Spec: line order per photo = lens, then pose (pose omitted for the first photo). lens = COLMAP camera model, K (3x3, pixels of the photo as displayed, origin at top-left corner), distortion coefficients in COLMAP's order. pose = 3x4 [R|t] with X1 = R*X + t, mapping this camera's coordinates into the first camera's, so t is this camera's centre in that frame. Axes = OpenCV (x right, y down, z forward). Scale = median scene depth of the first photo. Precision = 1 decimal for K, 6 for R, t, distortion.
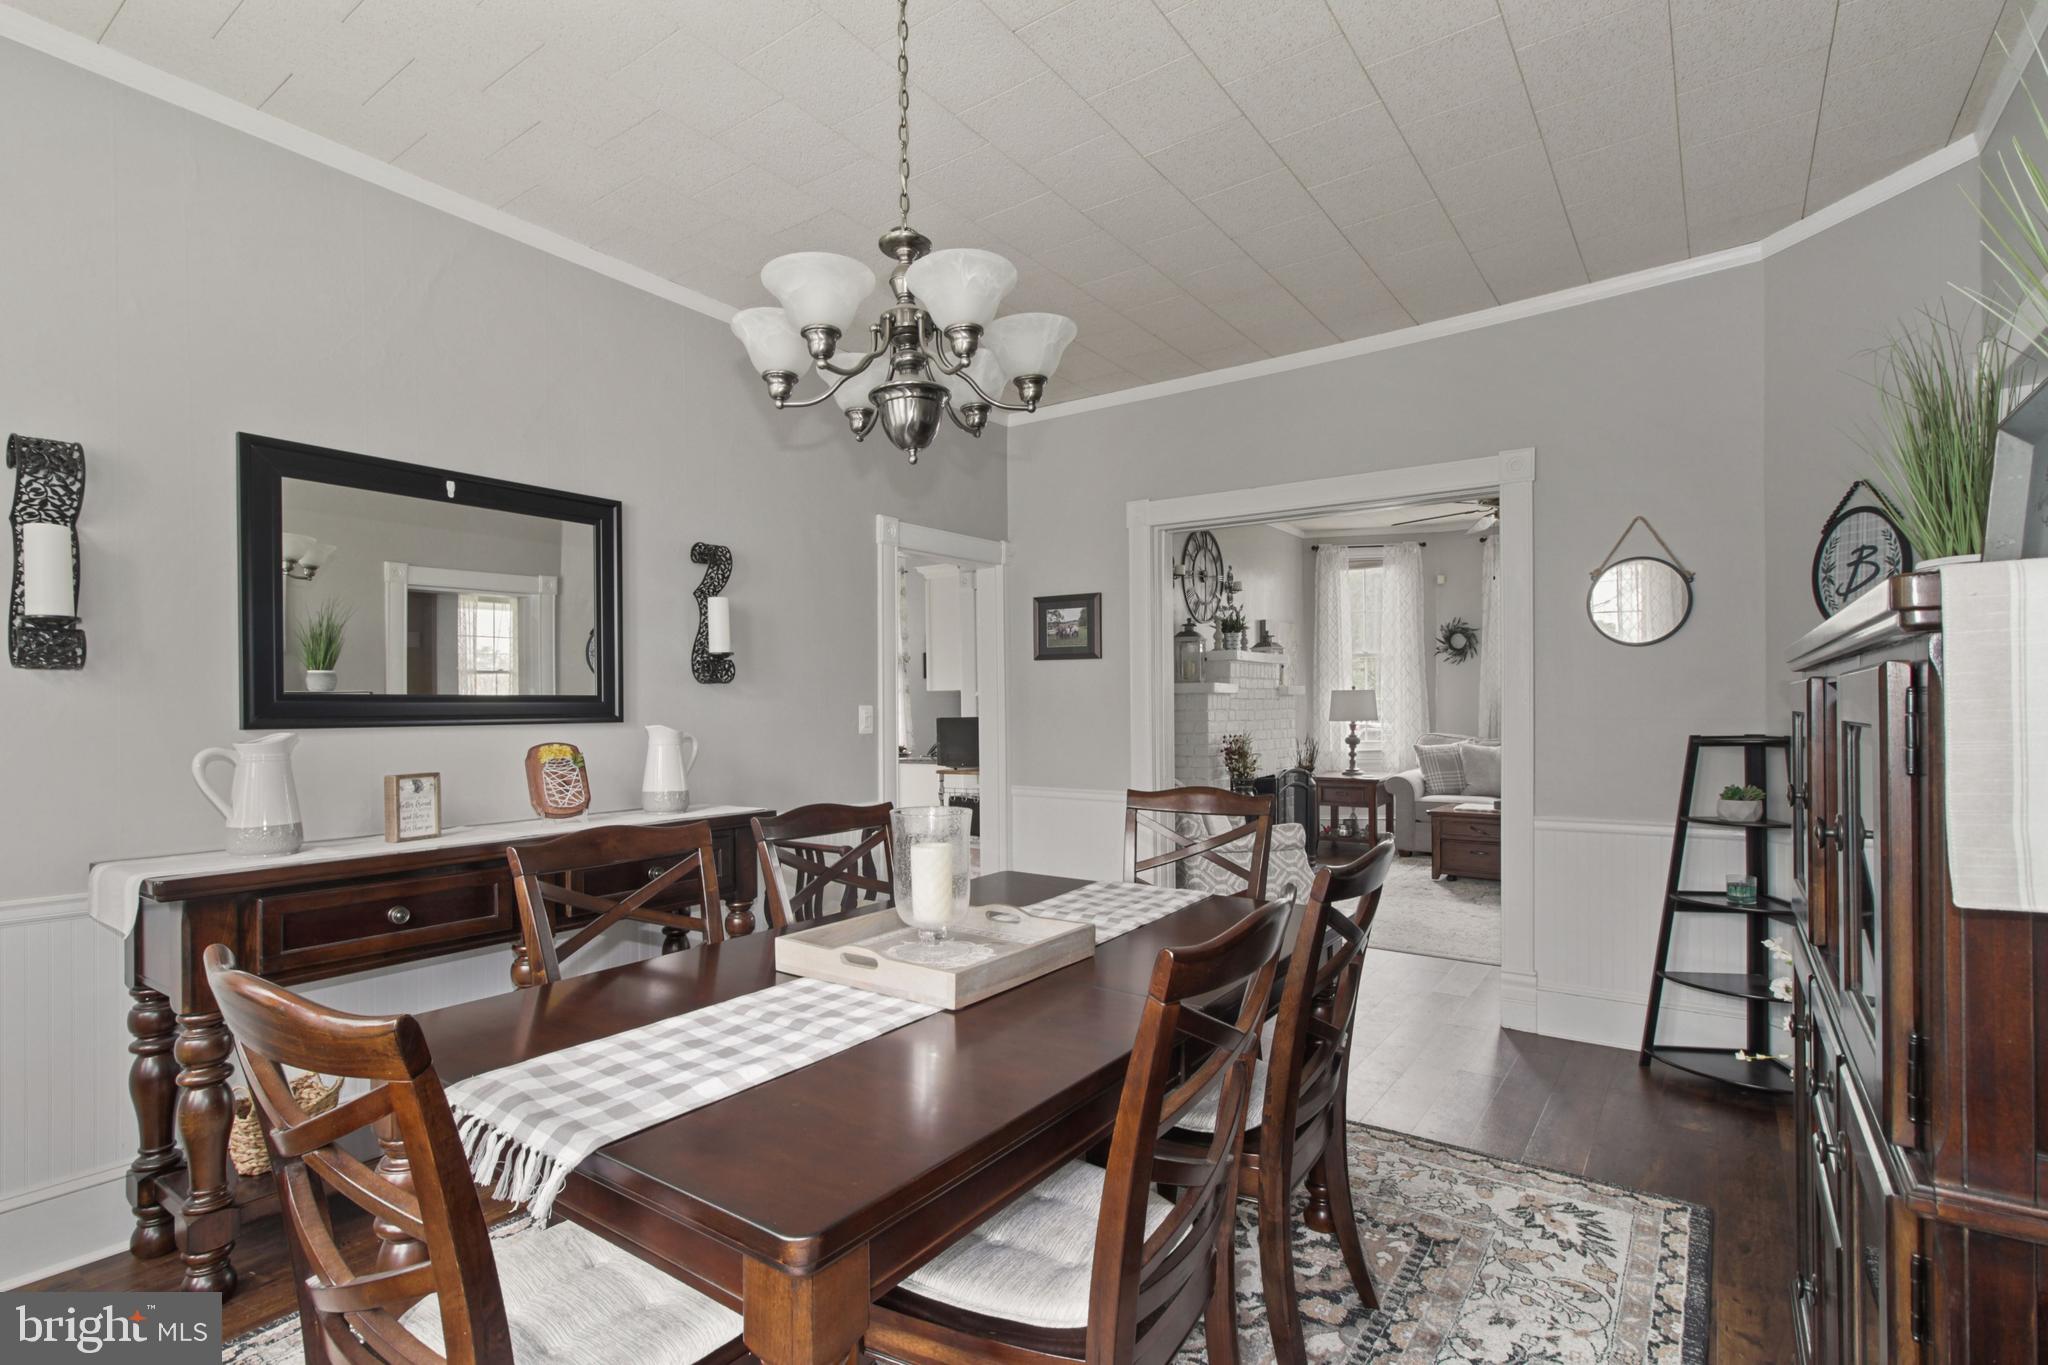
lens RADIAL K [[969.3, 0, 1023.6], [0, 969.3, 699.2], [0, 0, 1]] dist [0.025782, -0.016865]
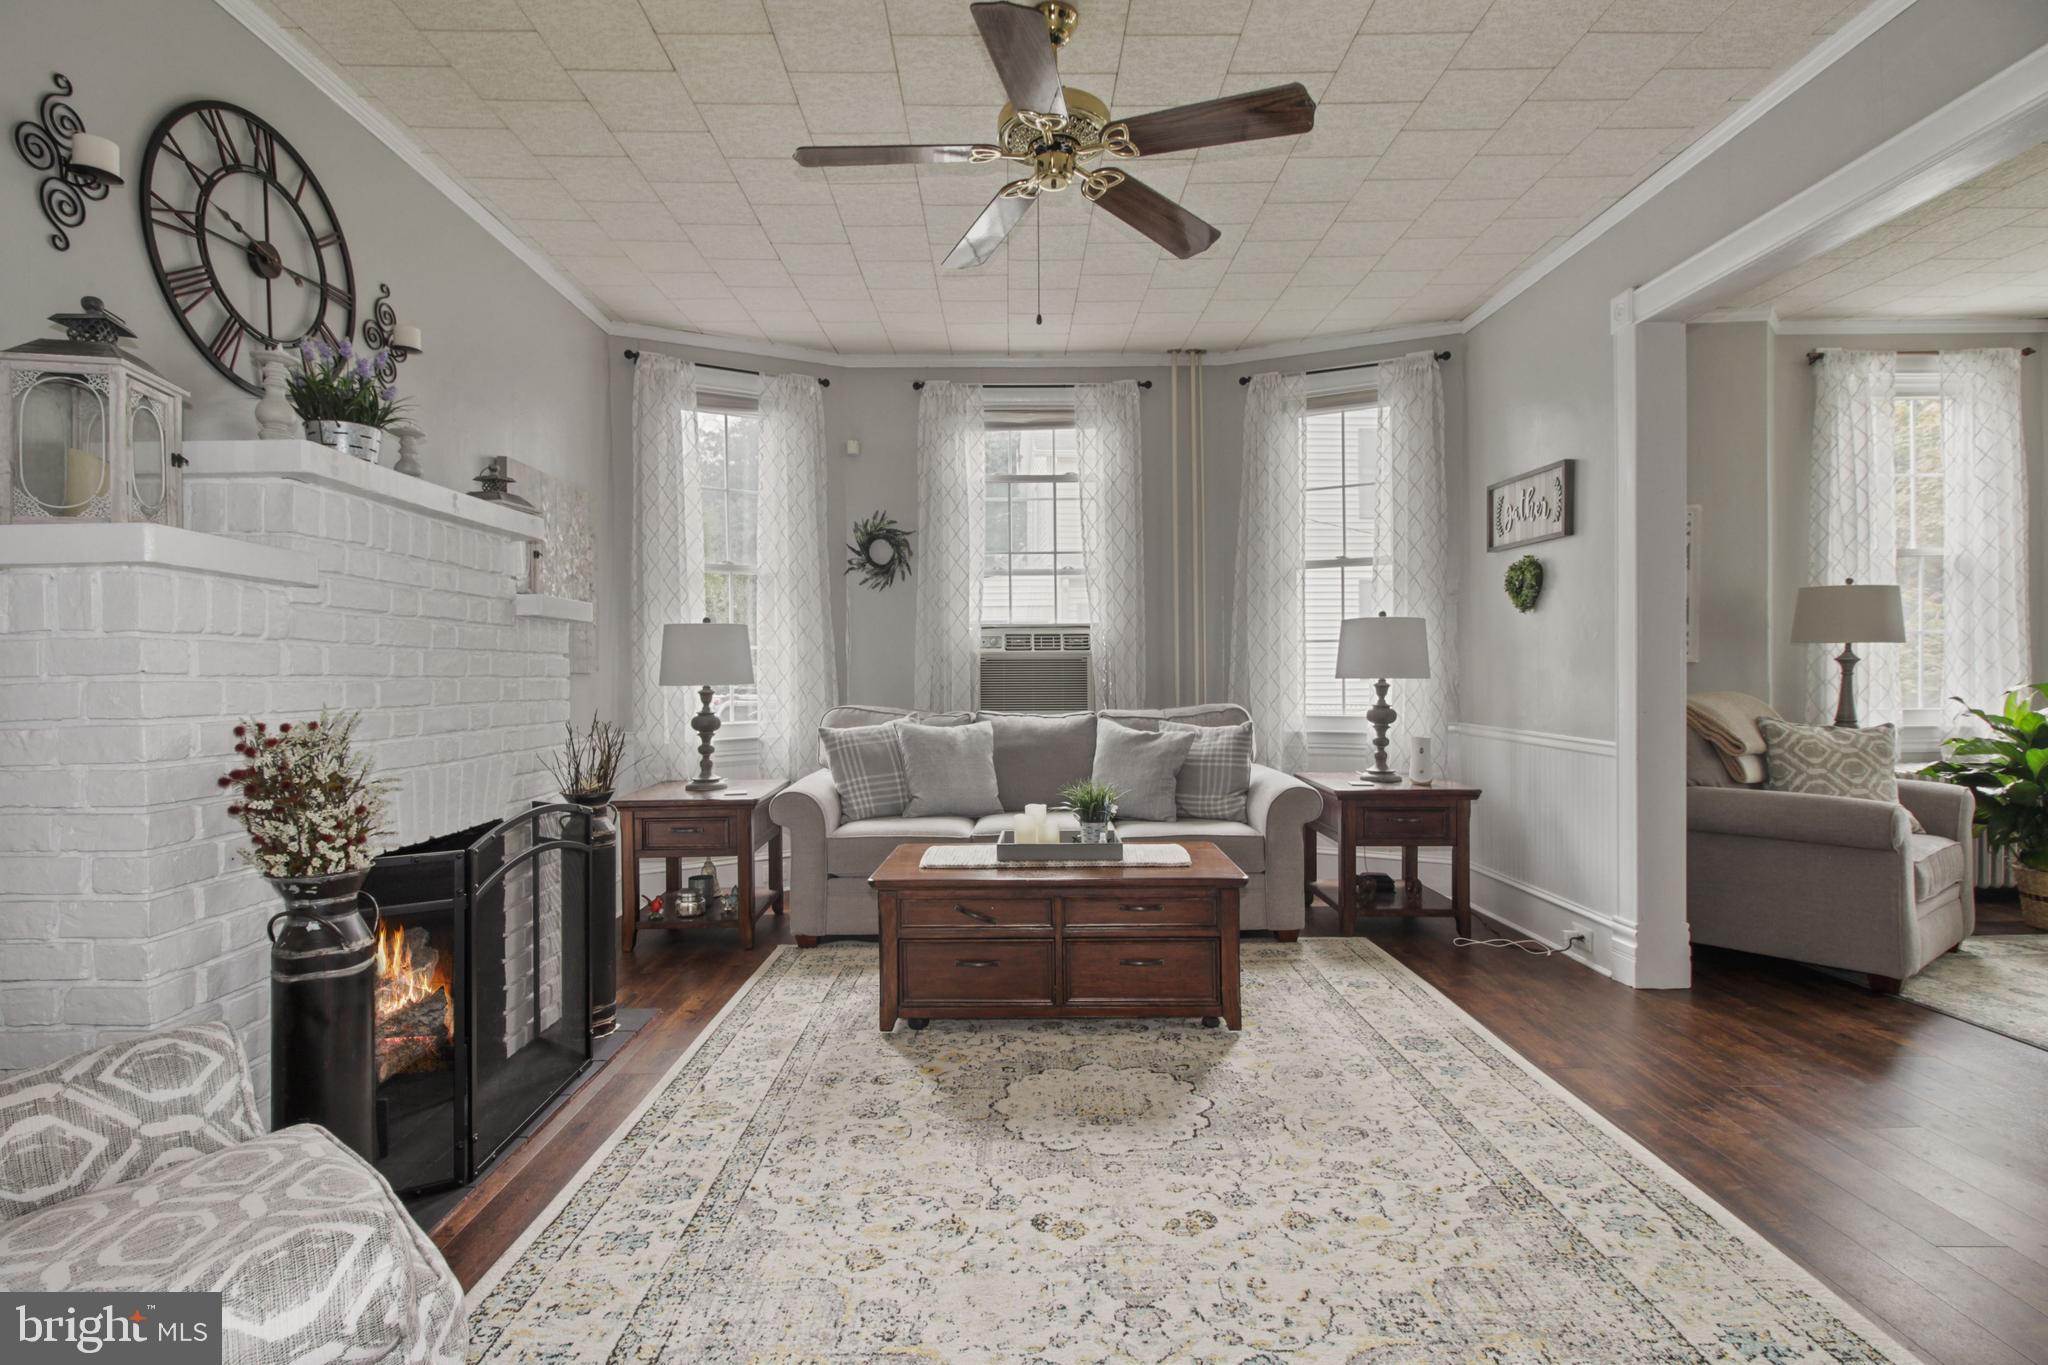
lens RADIAL K [[969.3, 0, 1023.6], [0, 969.3, 699.2], [0, 0, 1]] dist [0.025782, -0.016865]
pose [[0.806242, -0.014242, 0.591414, 0.172444], [0.000084, 0.999713, 0.023959, 0.017993], [-0.591585, -0.019267, 0.806012, 0.493535]]
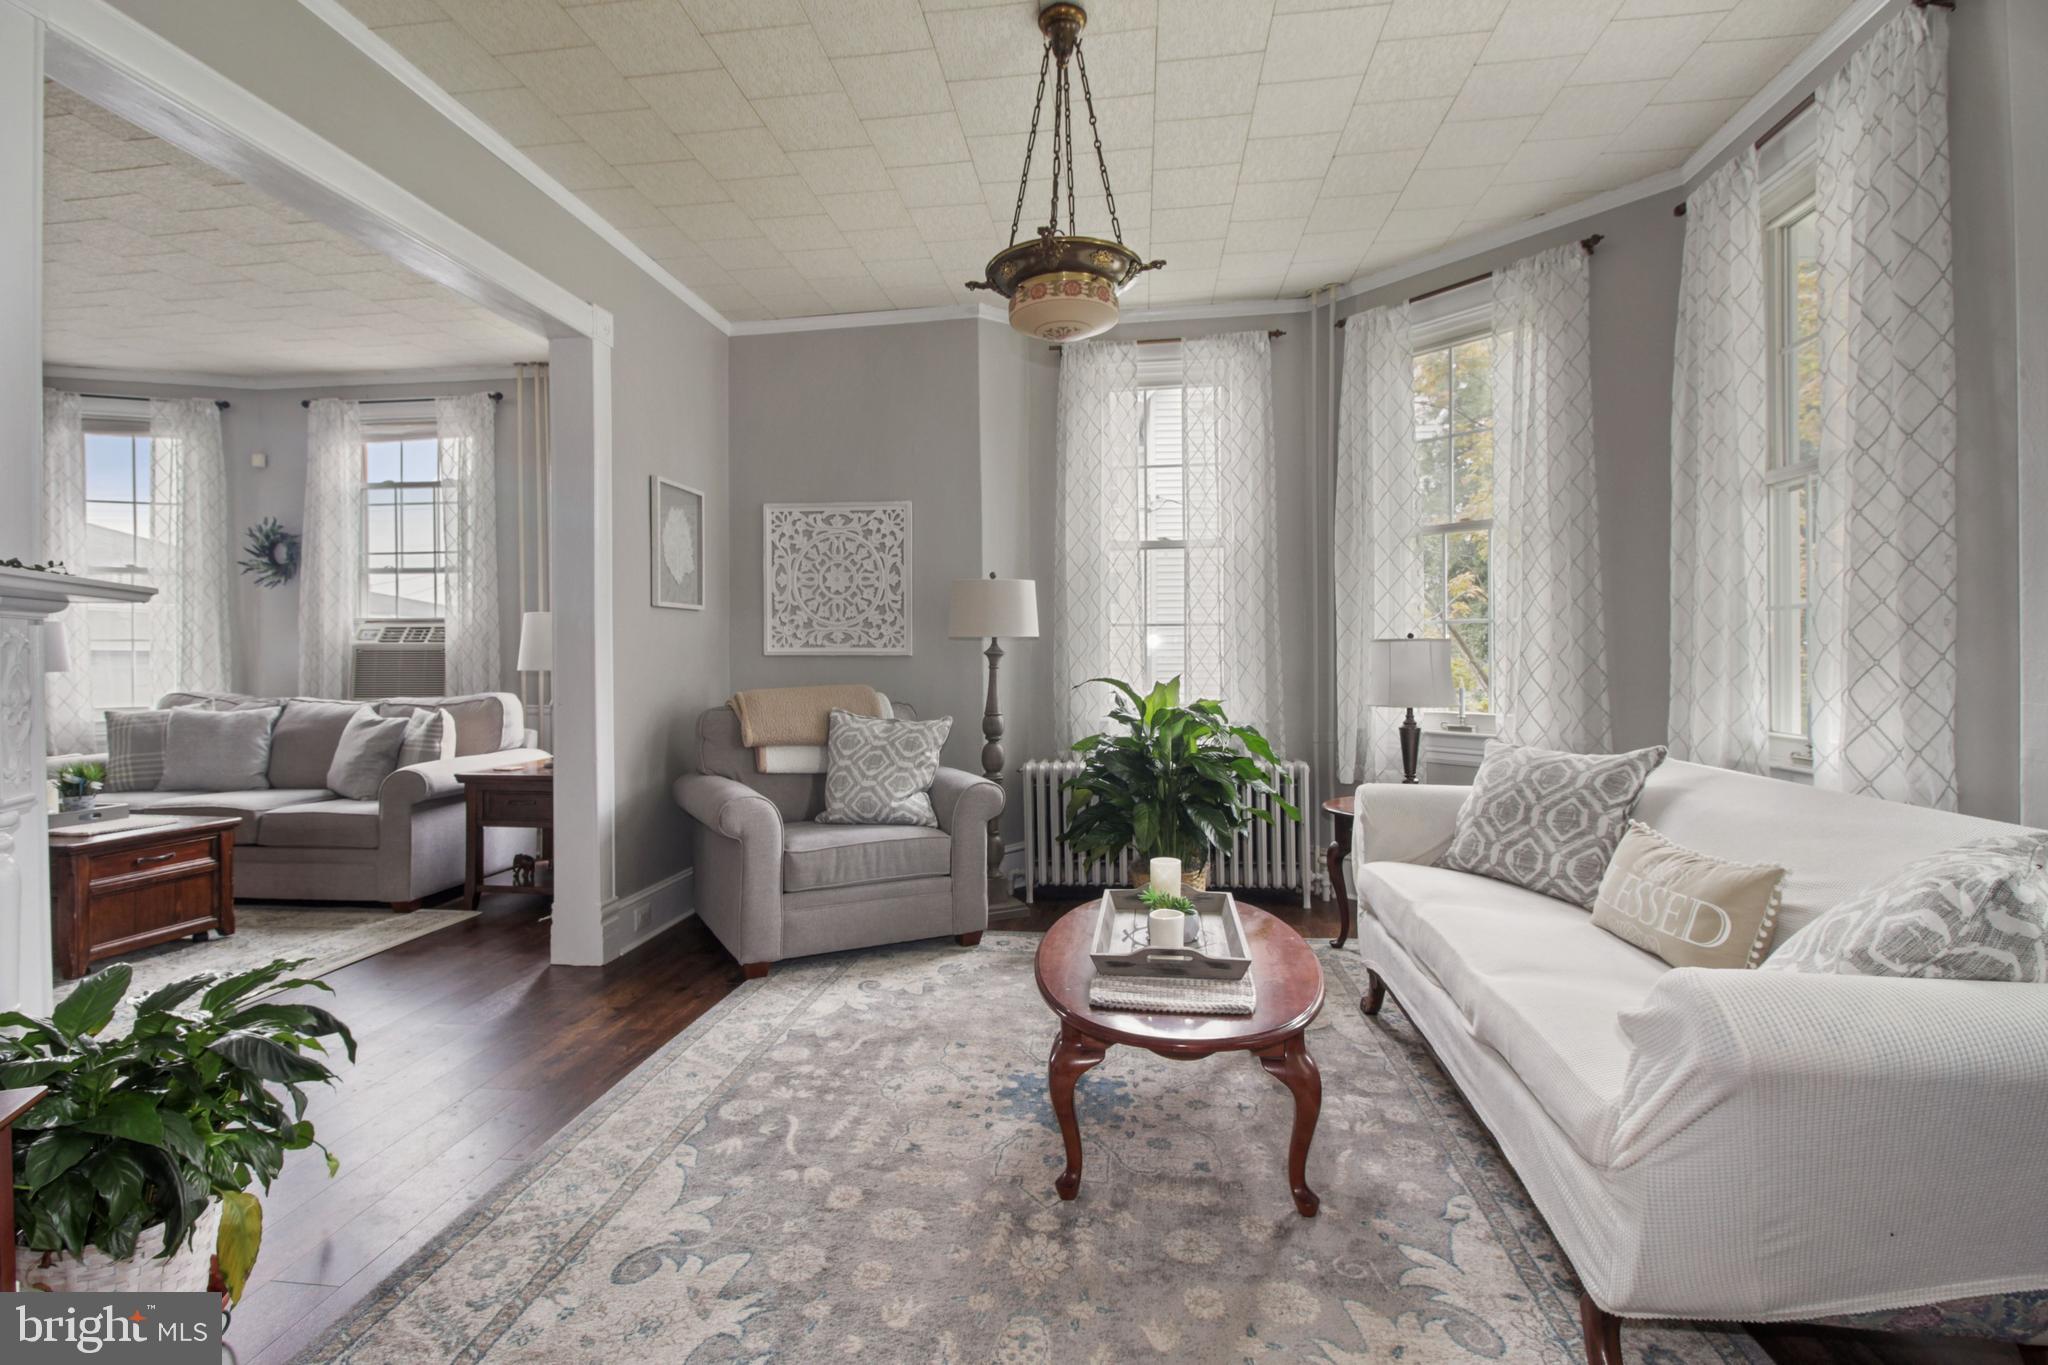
lens RADIAL K [[984.7, 0, 1020.4], [0, 984.7, 677.4], [0, 0, 1]] dist [0.008260, -0.000136]
pose [[0.885045, -0.003654, 0.465491, 0.618077], [-0.004283, 0.999863, 0.015992, 0.013381], [-0.465486, -0.016148, 0.884908, 0.170084]]
